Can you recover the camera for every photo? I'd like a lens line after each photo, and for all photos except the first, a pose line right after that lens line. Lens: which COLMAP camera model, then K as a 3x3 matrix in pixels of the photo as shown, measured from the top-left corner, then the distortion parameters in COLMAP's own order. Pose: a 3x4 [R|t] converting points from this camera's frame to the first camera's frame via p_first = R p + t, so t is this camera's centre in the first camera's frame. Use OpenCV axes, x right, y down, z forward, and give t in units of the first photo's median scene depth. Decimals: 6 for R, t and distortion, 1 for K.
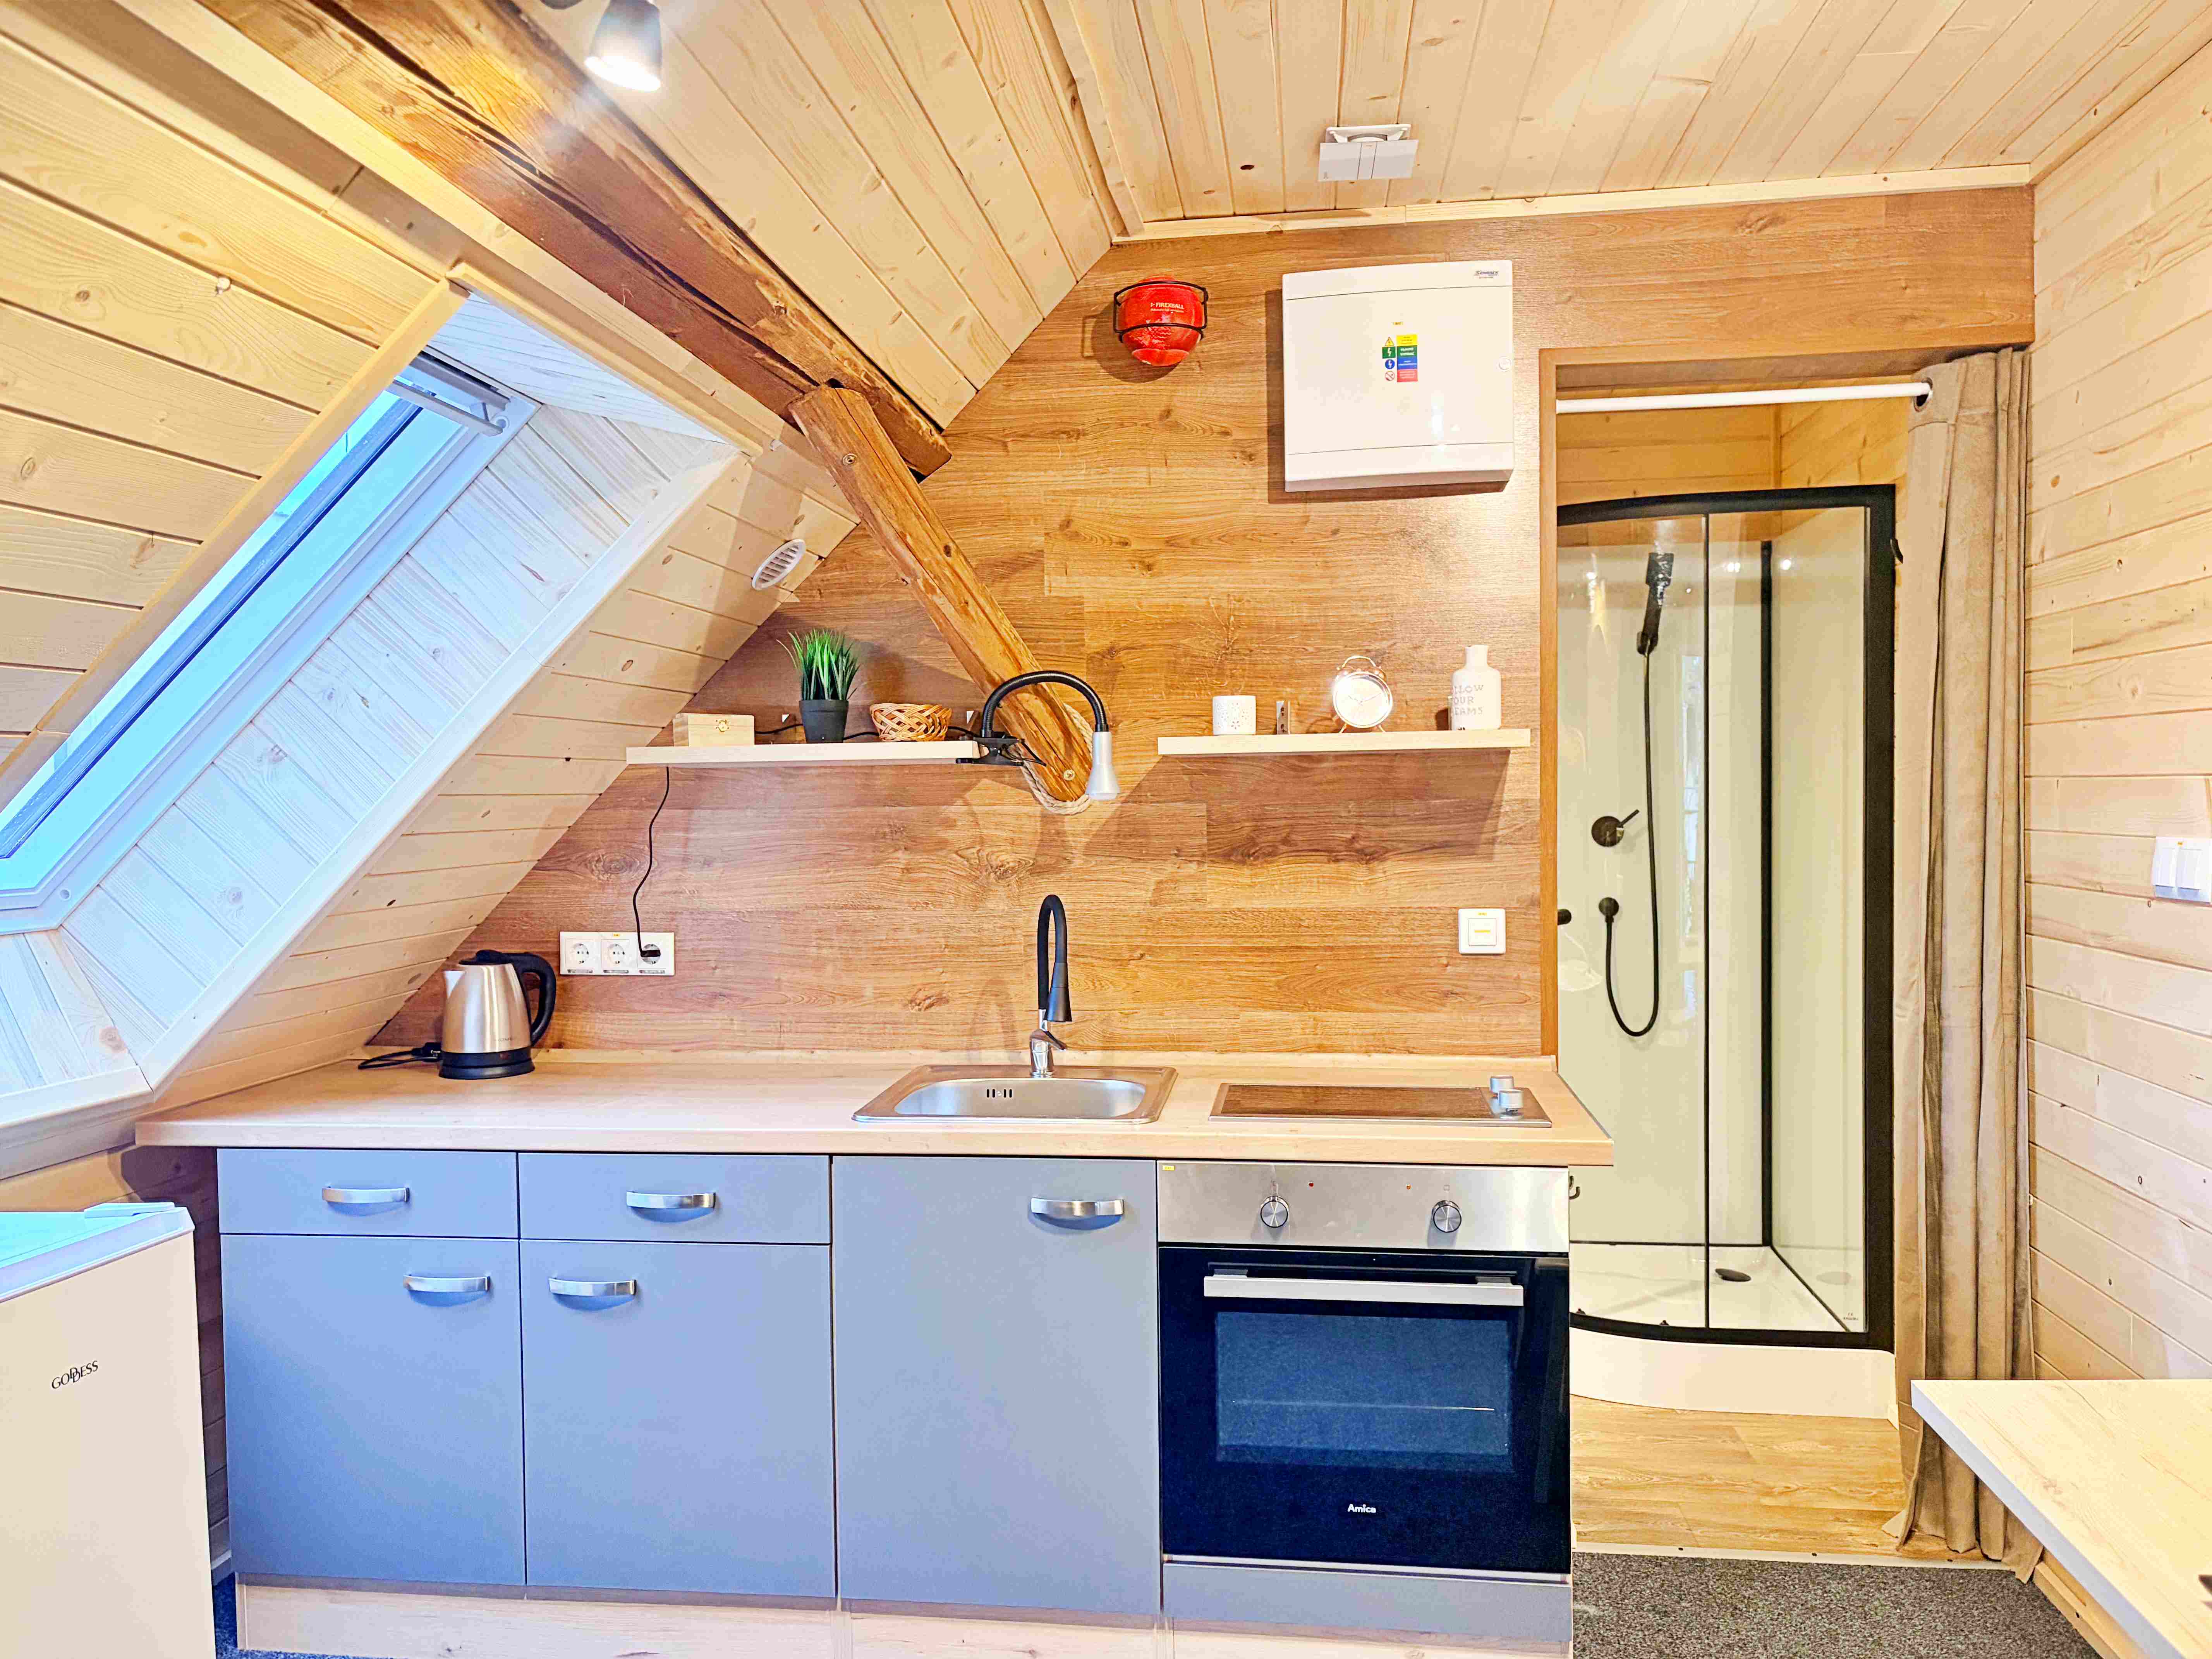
lens RADIAL K [[1676.9, 0, 1112.2], [0, 1676.9, 844.7], [0, 0, 1]] dist [0.072296, -0.084140]
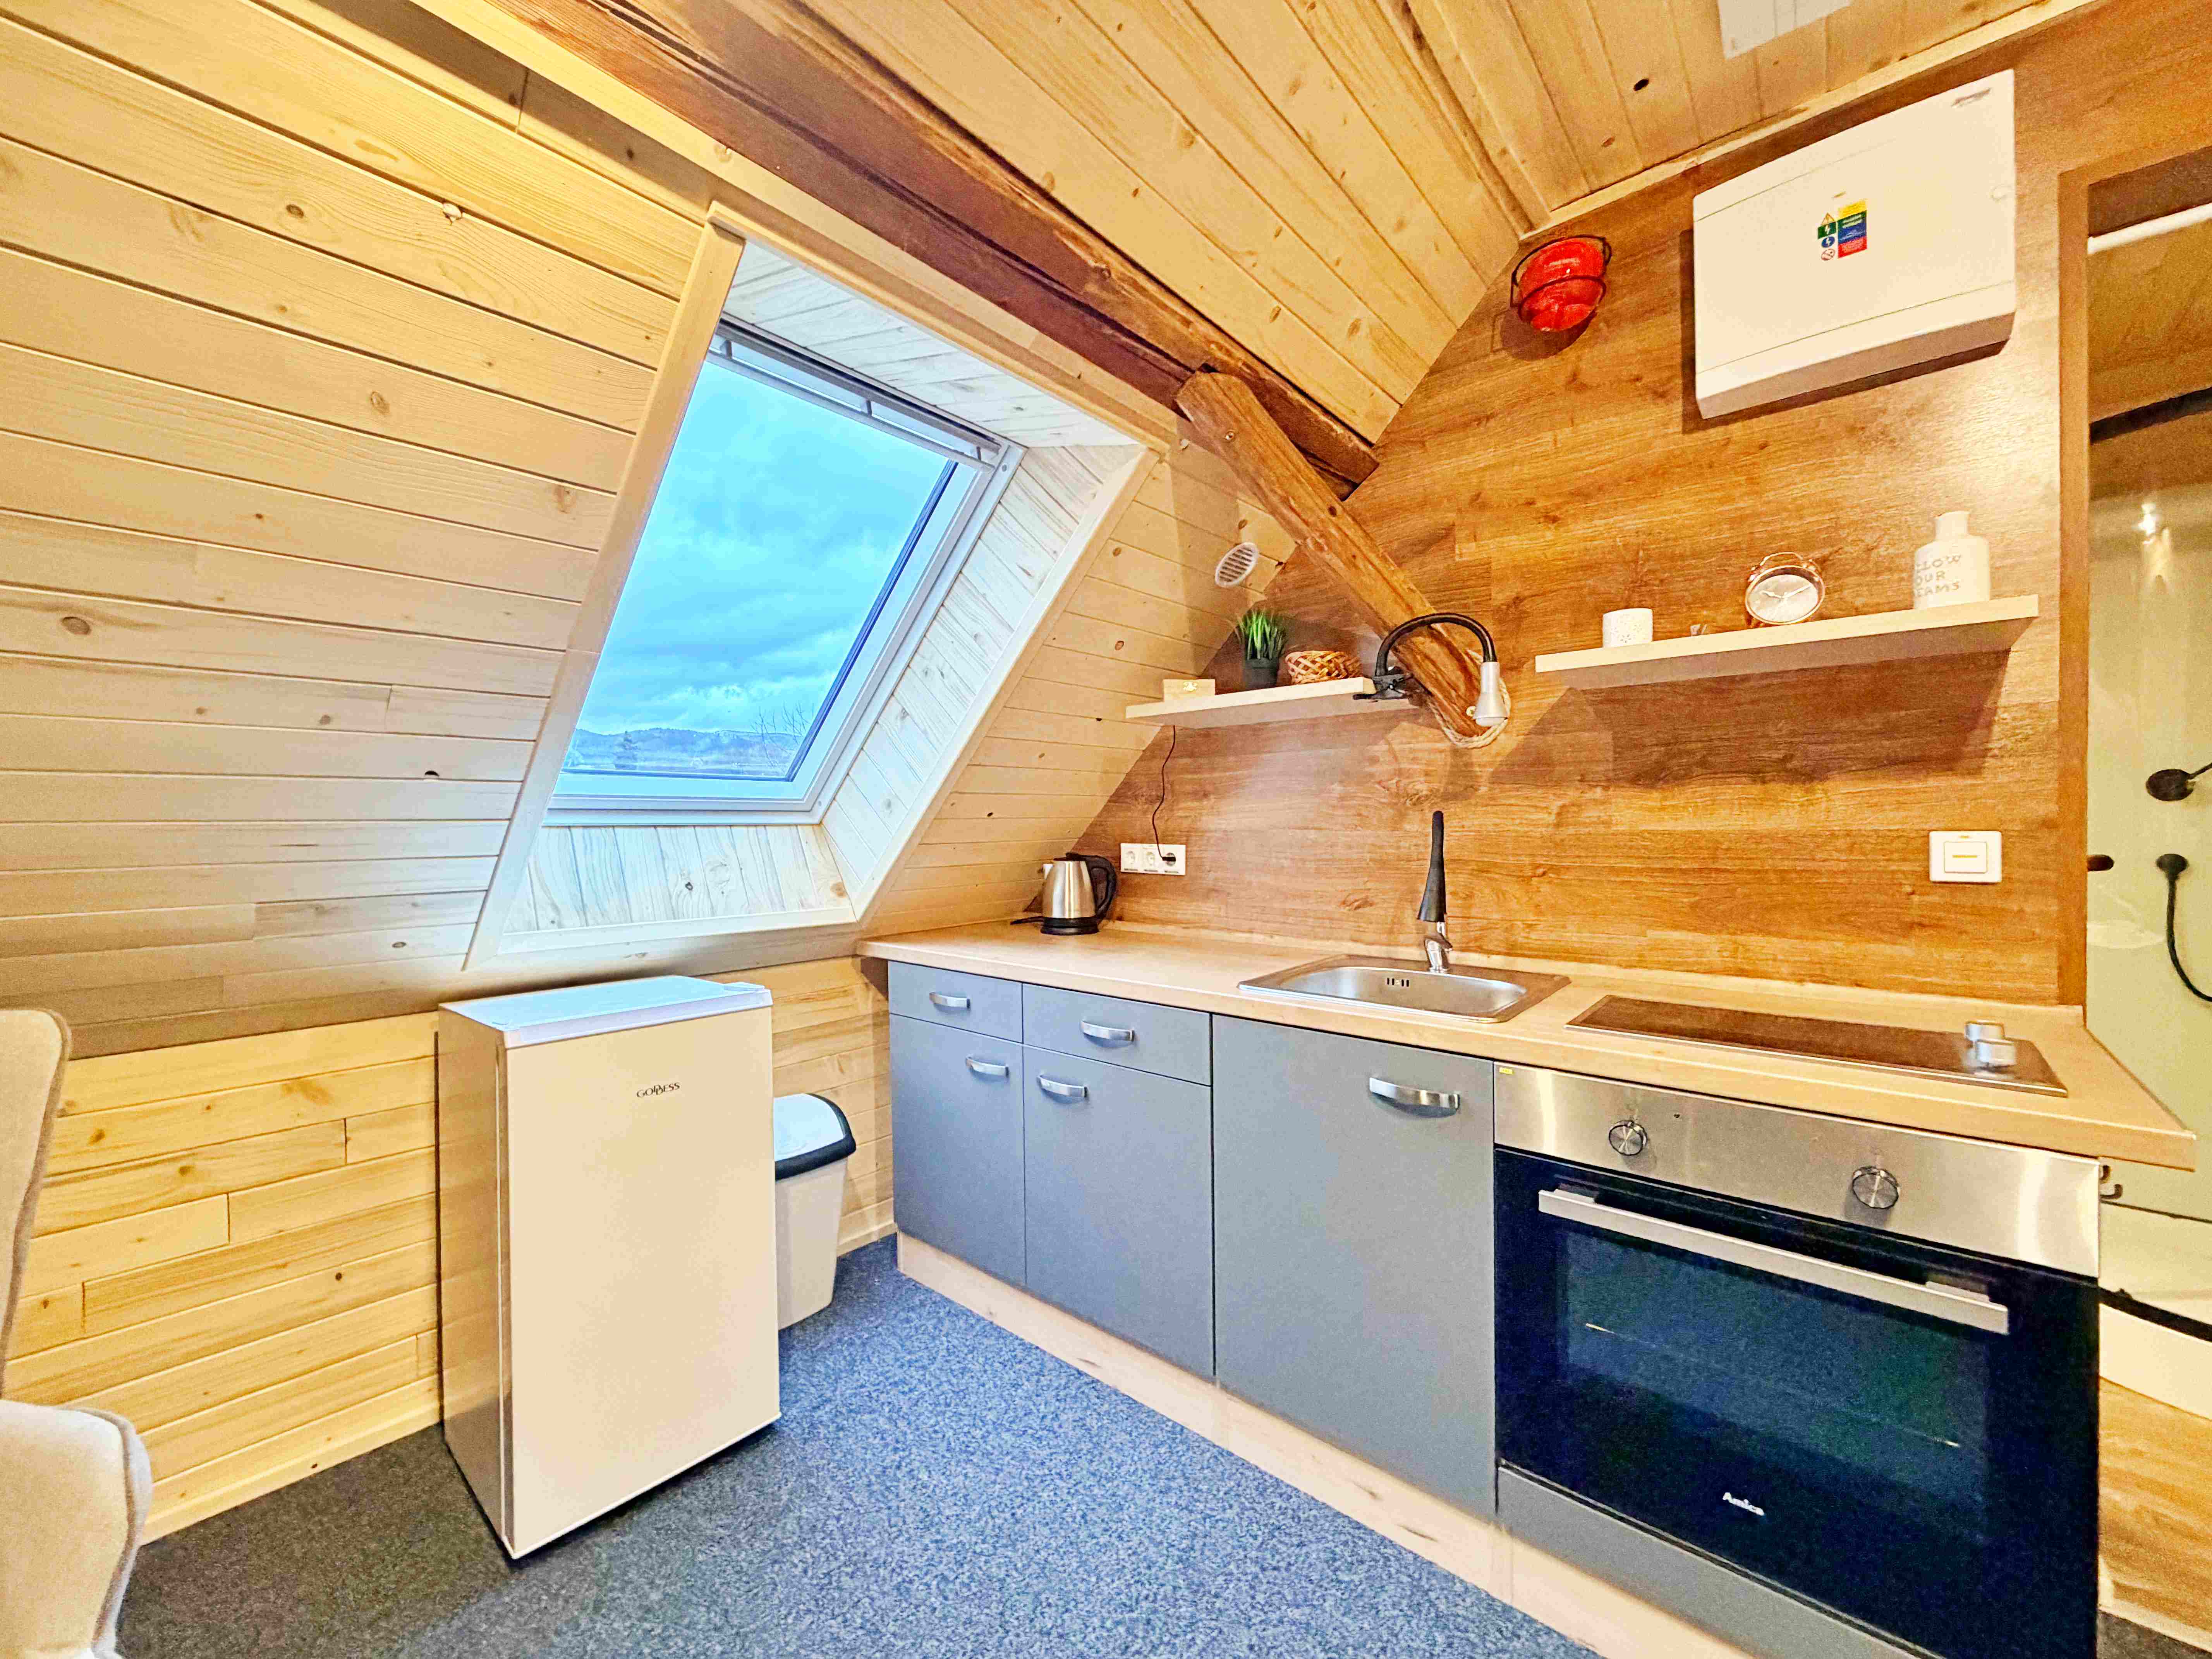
lens RADIAL K [[881.2, 0, 1097.4], [0, 881.2, 828.7], [0, 0, 1]] dist [0.000054, -0.000087]
pose [[0.829092, 0.010134, -0.559021, 0.102567], [-0.019650, 0.999746, -0.011020, 0.051708], [0.558767, 0.020121, 0.829080, 0.368994]]
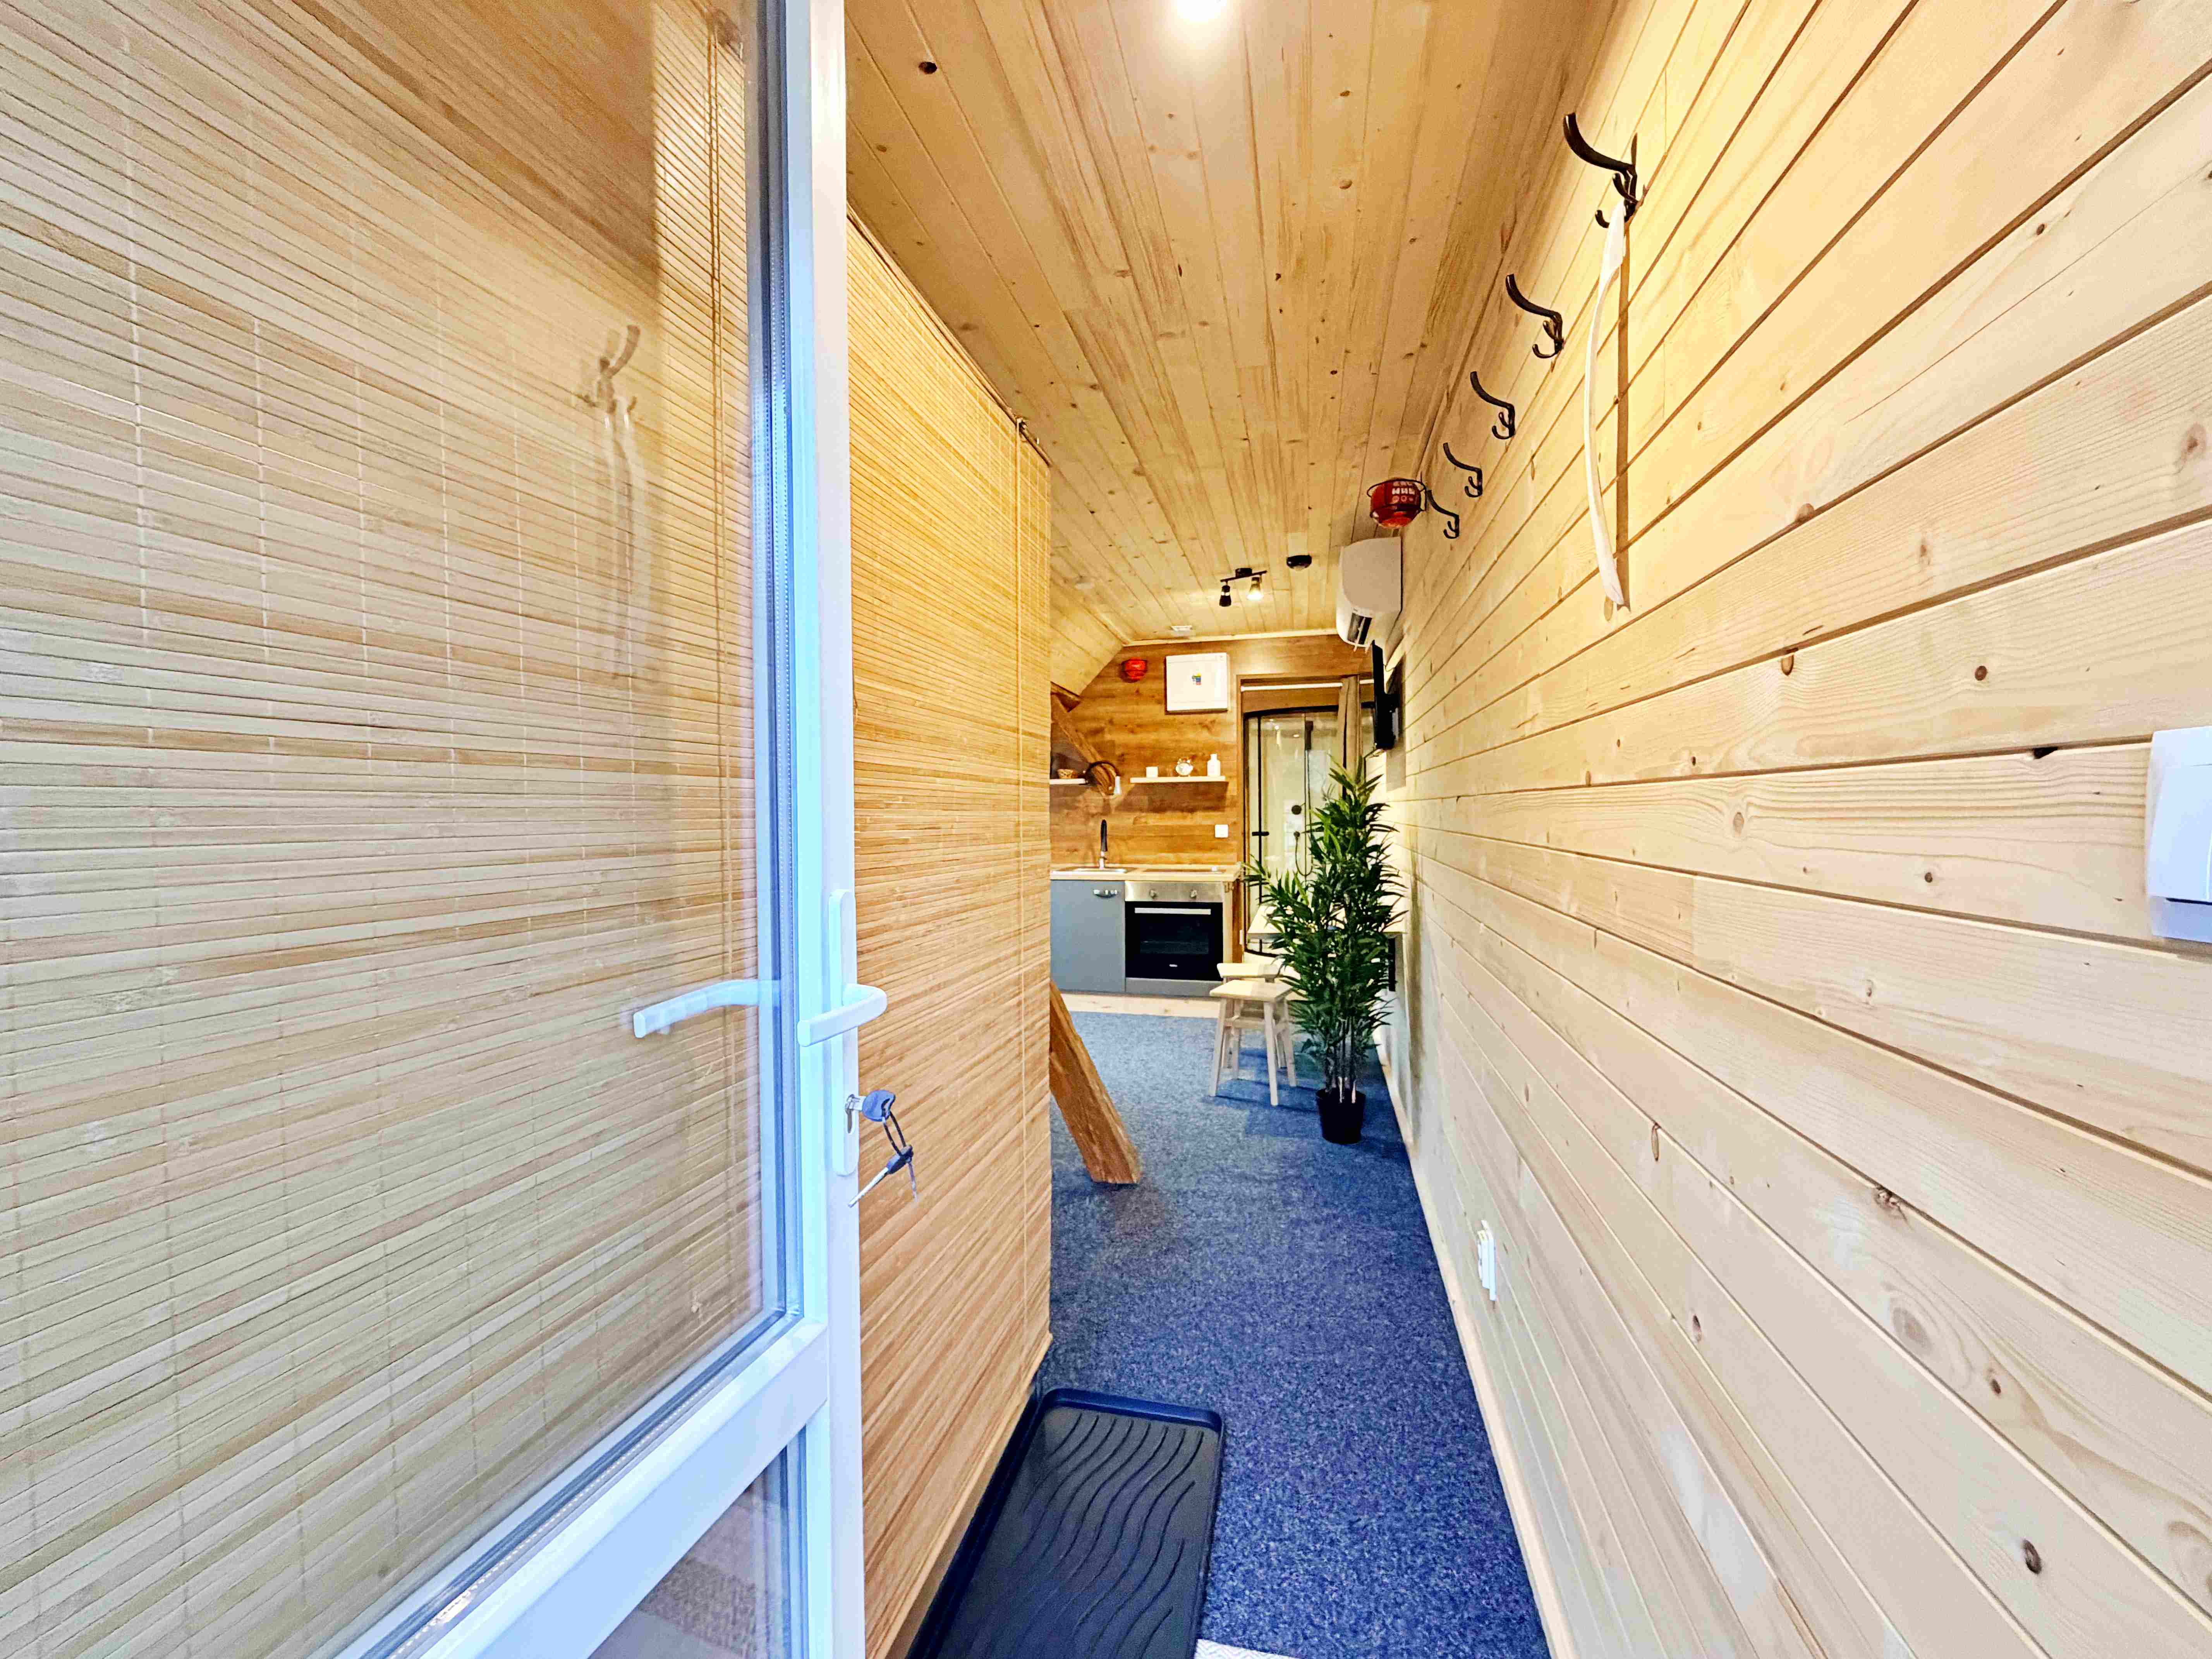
lens RADIAL K [[881.2, 0, 1097.4], [0, 881.2, 828.7], [0, 0, 1]] dist [0.000054, -0.000087]
pose [[0.993865, 0.006909, -0.110382, 0.165684], [-0.008140, 0.999910, -0.010701, 0.070357], [0.110298, 0.011533, 0.993832, -0.963953]]
